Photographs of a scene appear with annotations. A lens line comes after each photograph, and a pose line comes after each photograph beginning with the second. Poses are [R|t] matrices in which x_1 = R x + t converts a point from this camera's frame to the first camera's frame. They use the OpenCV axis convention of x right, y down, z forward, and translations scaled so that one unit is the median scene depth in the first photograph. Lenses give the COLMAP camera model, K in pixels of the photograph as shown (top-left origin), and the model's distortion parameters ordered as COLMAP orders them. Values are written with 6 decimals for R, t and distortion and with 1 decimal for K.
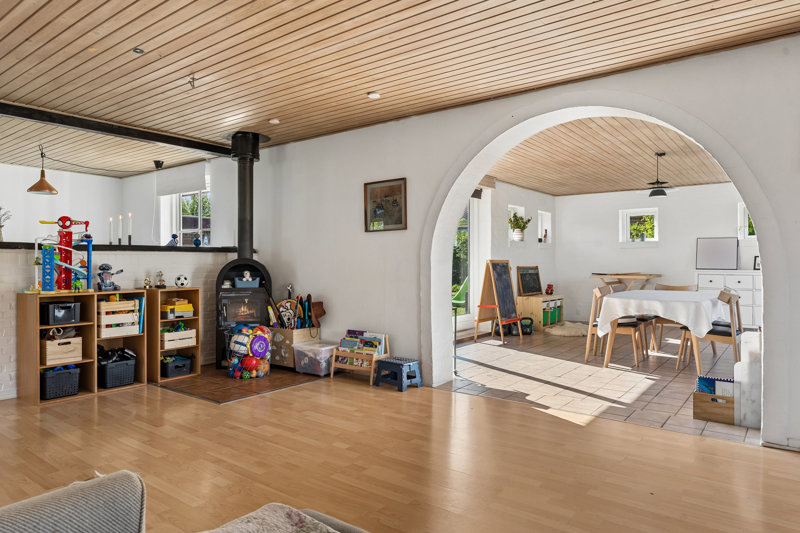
lens RADIAL K [[521.1, 0, 399.2], [0, 521.1, 263.3], [0, 0, 1]] dist [-0.004492, 0.000216]
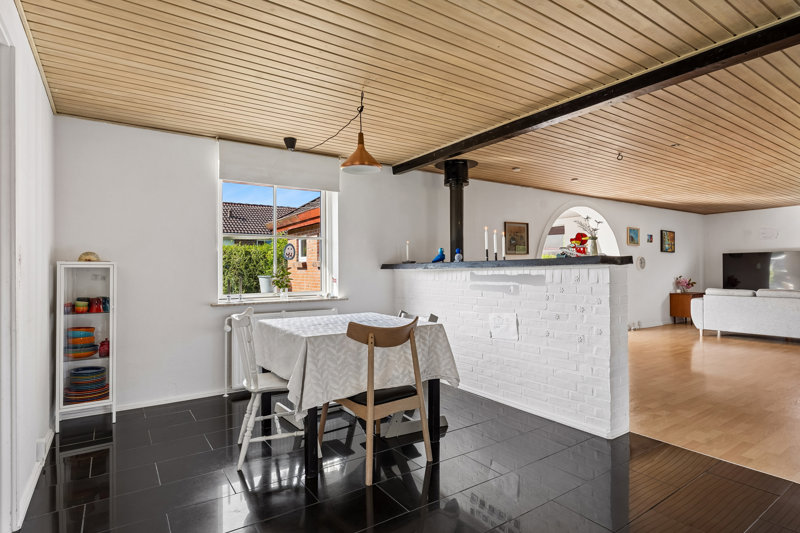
lens RADIAL K [[421.0, 0, 402.4], [0, 421.0, 271.1], [0, 0, 1]] dist [0.000193, 0.001582]
pose [[0.309853, -0.004668, 0.950773, -1.417984], [0.011985, 0.999928, 0.001004, -0.019259], [-0.950709, 0.011084, 0.309887, 0.993237]]
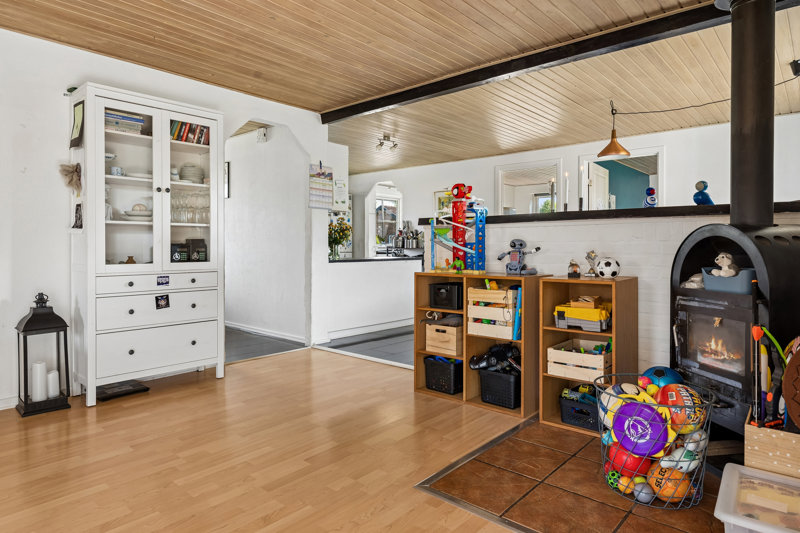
lens RADIAL K [[476.3, 0, 401.3], [0, 476.3, 261.8], [0, 0, 1]] dist [-0.030722, -0.000093]
pose [[-0.071282, 0.033141, -0.996905, 0.130892], [-0.003406, 0.999434, 0.033469, 0.011771], [0.997450, 0.005781, -0.071129, 0.885417]]
